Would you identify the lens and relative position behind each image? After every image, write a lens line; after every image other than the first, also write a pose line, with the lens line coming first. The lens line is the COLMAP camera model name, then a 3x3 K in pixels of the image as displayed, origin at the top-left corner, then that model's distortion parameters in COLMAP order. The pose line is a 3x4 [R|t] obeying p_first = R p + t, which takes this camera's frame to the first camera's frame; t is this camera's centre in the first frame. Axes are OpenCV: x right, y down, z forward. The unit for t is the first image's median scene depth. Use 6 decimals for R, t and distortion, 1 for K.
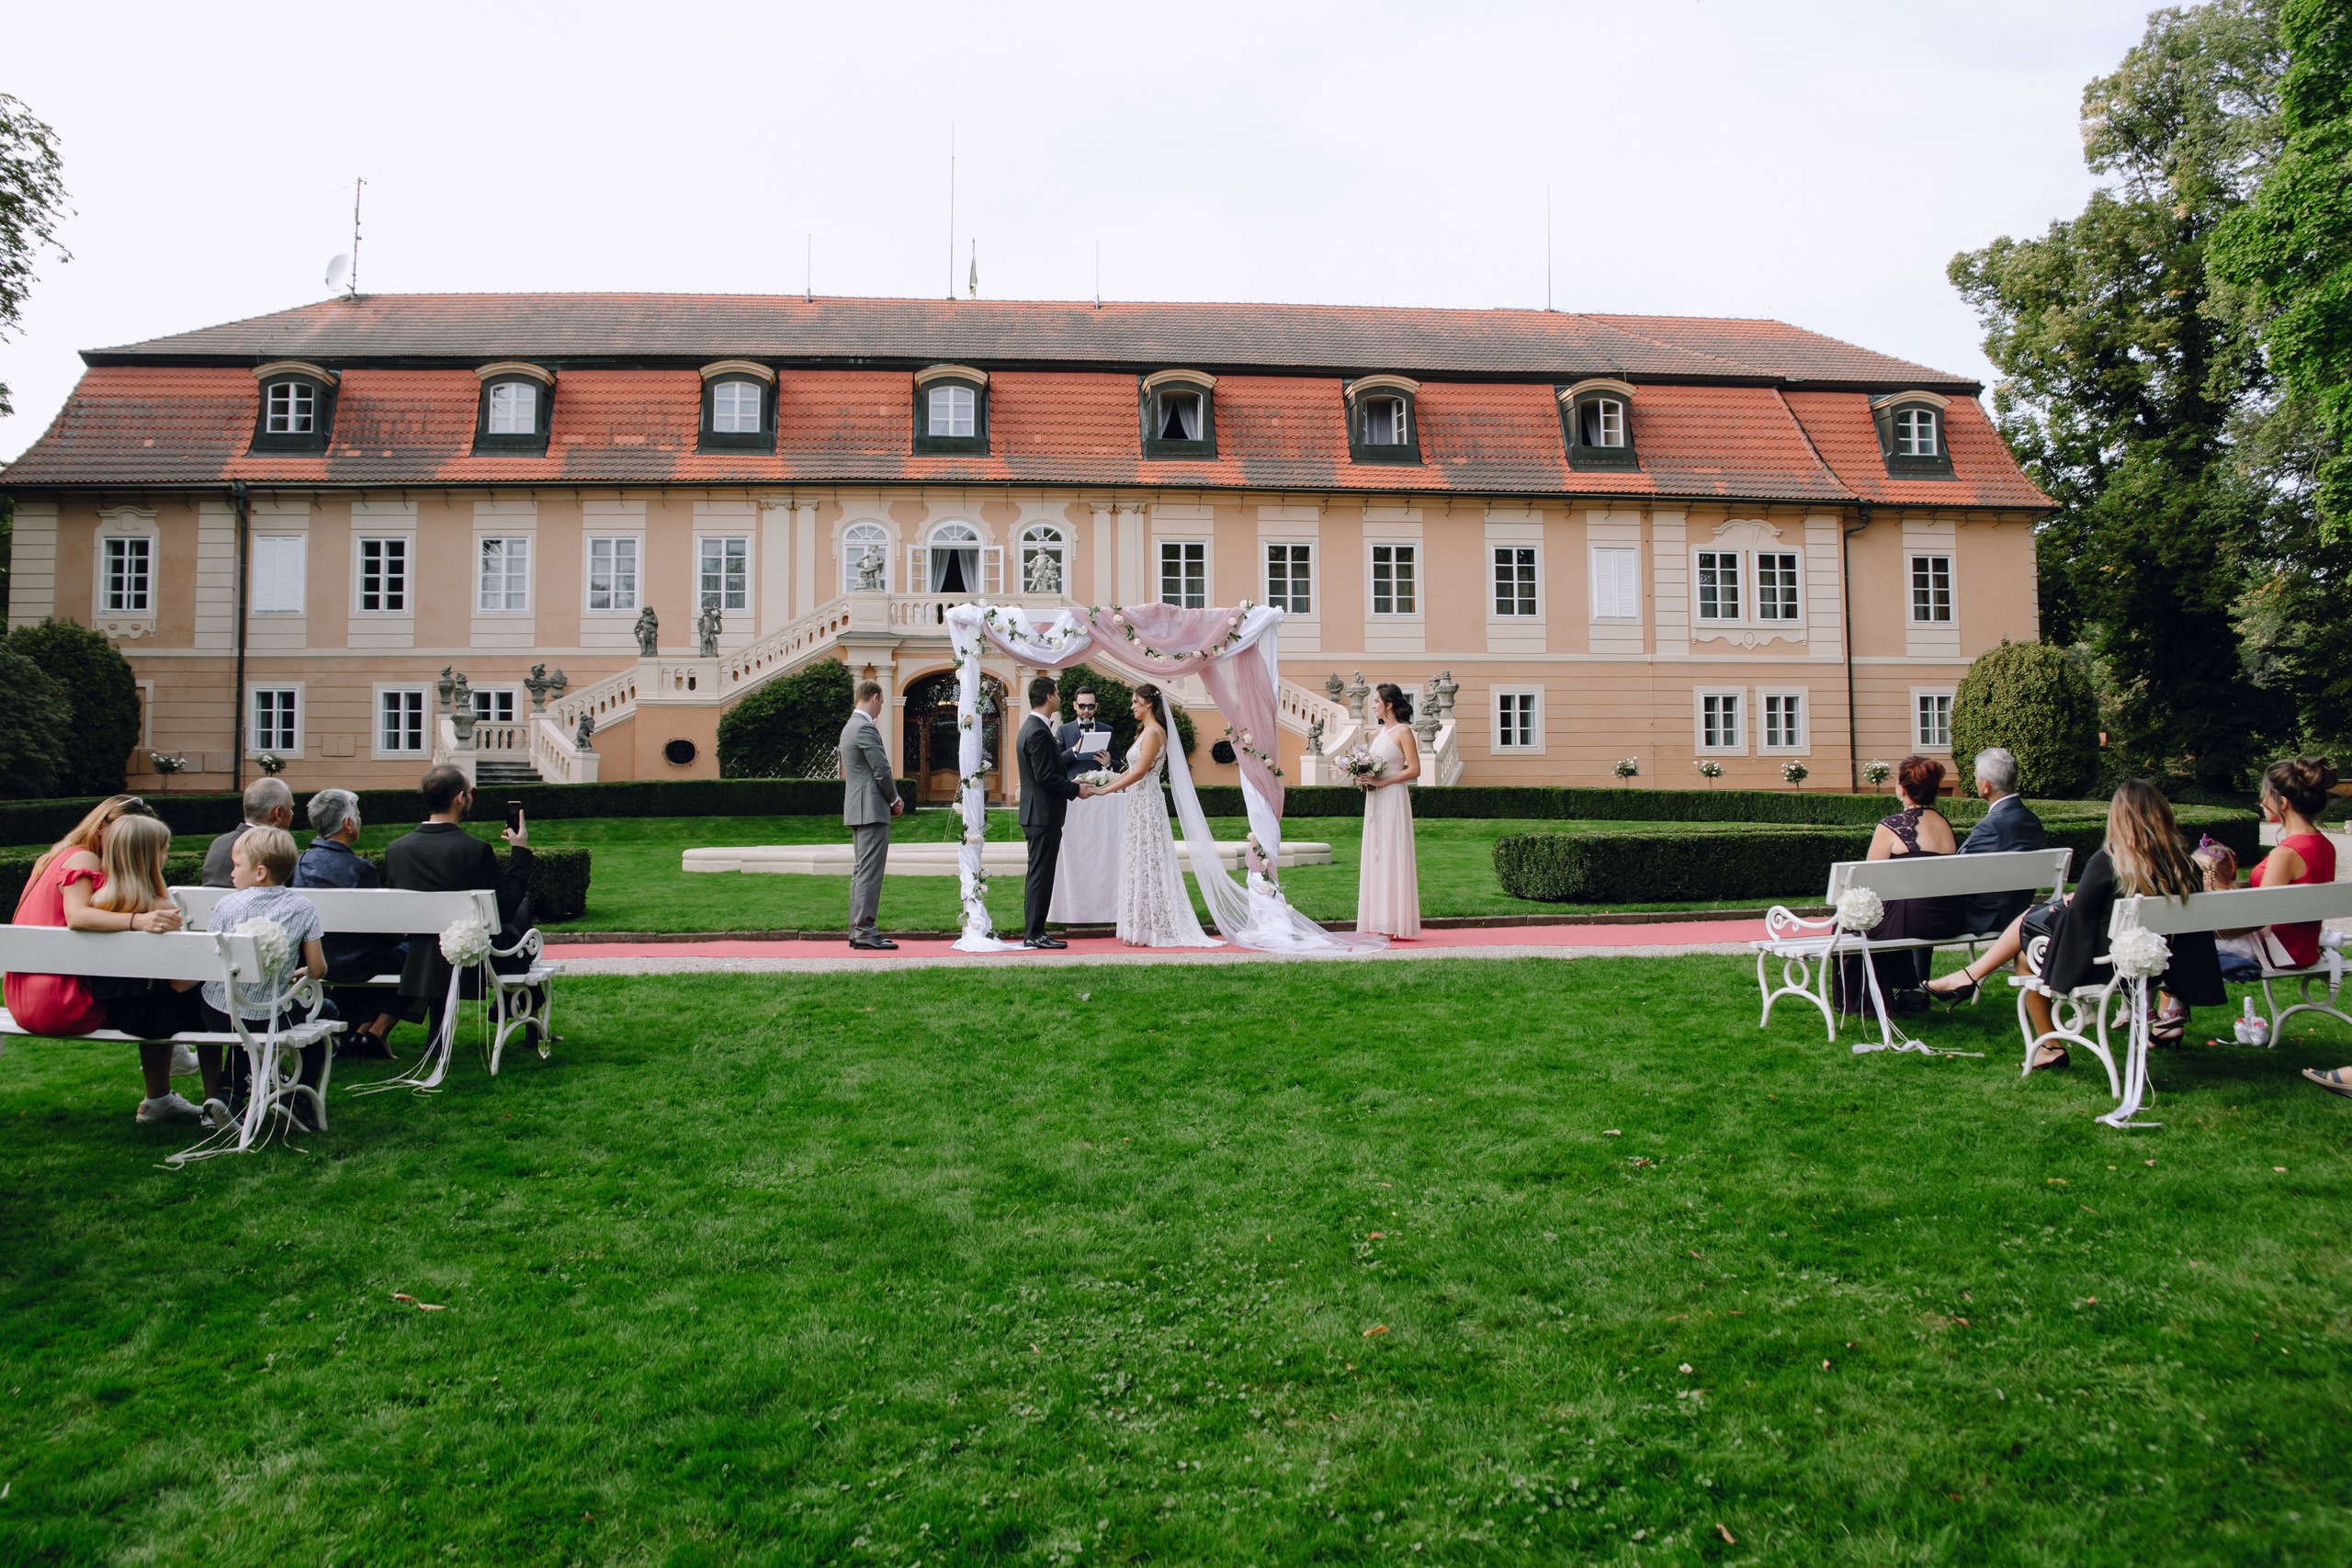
lens RADIAL K [[1456.4, 0, 1174.0], [0, 1456.4, 820.8], [0, 0, 1]] dist [-0.142847, 0.081977]
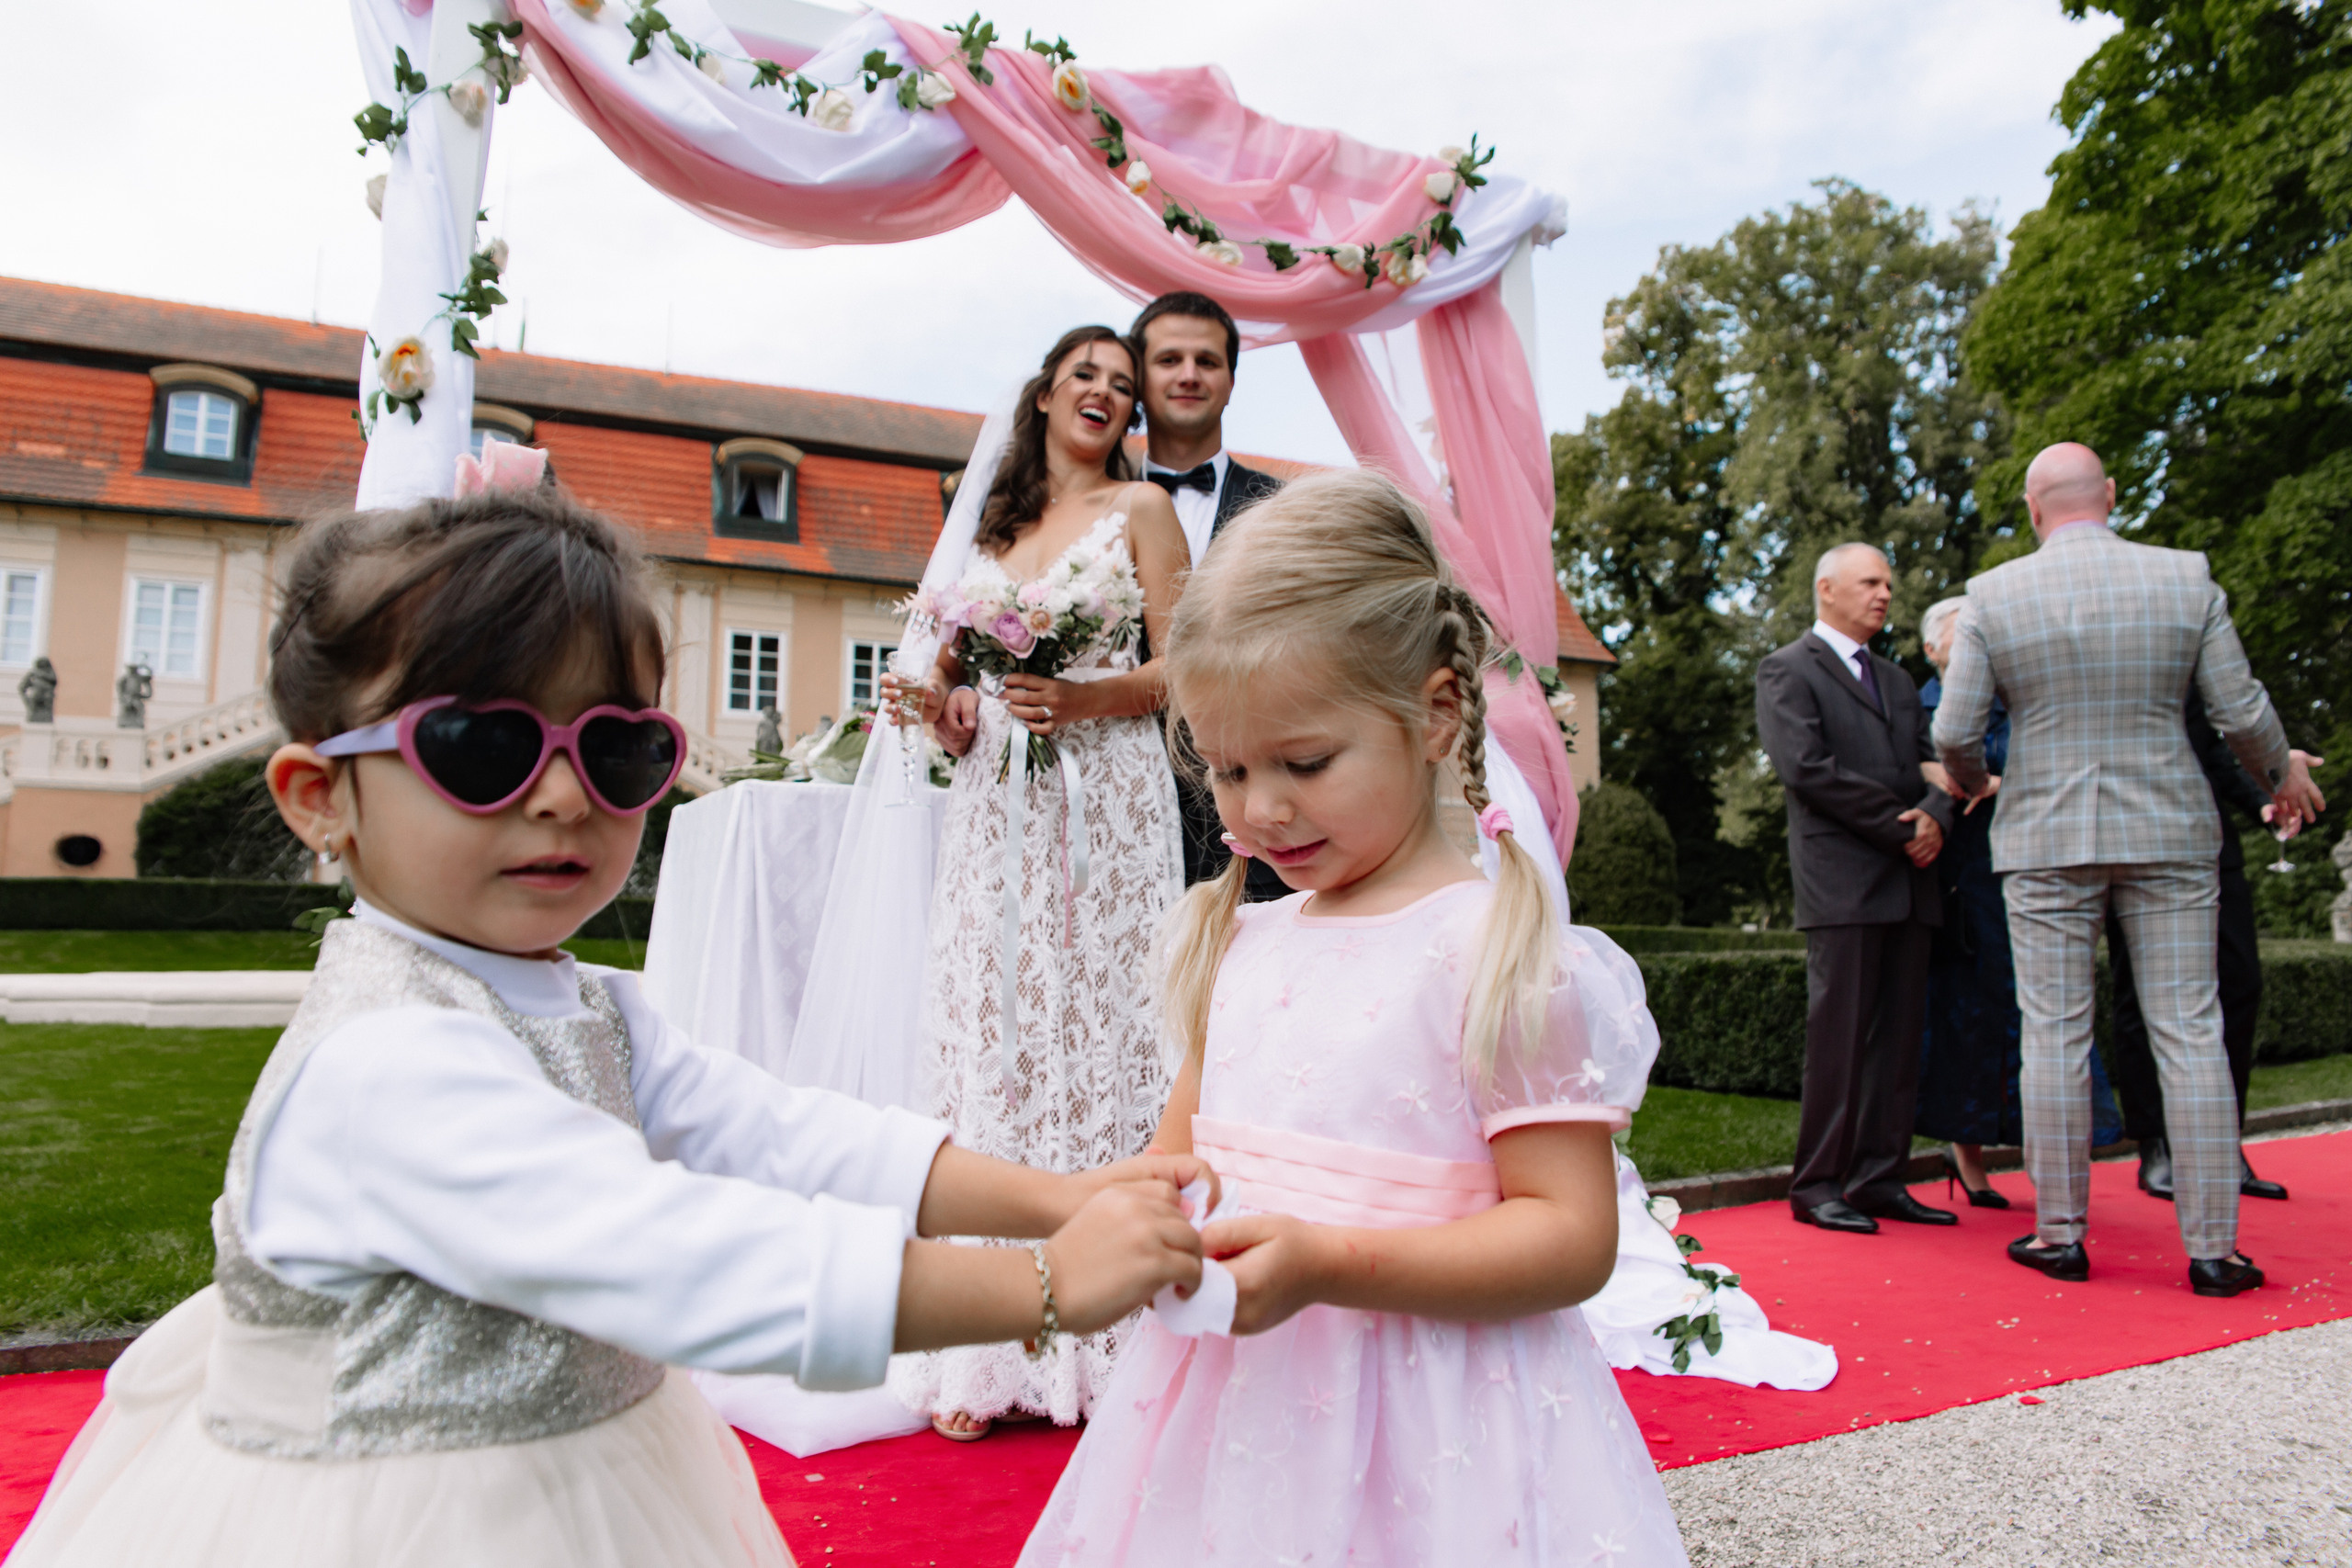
lens RADIAL K [[1456.4, 0, 1174.0], [0, 1456.4, 820.8], [0, 0, 1]] dist [-0.142847, 0.081977]
pose [[0.951528, 0.037334, 0.305288, -0.014221], [-0.007520, 0.995133, -0.098258, 0.002694], [-0.307470, 0.091199, 0.947177, 0.117507]]
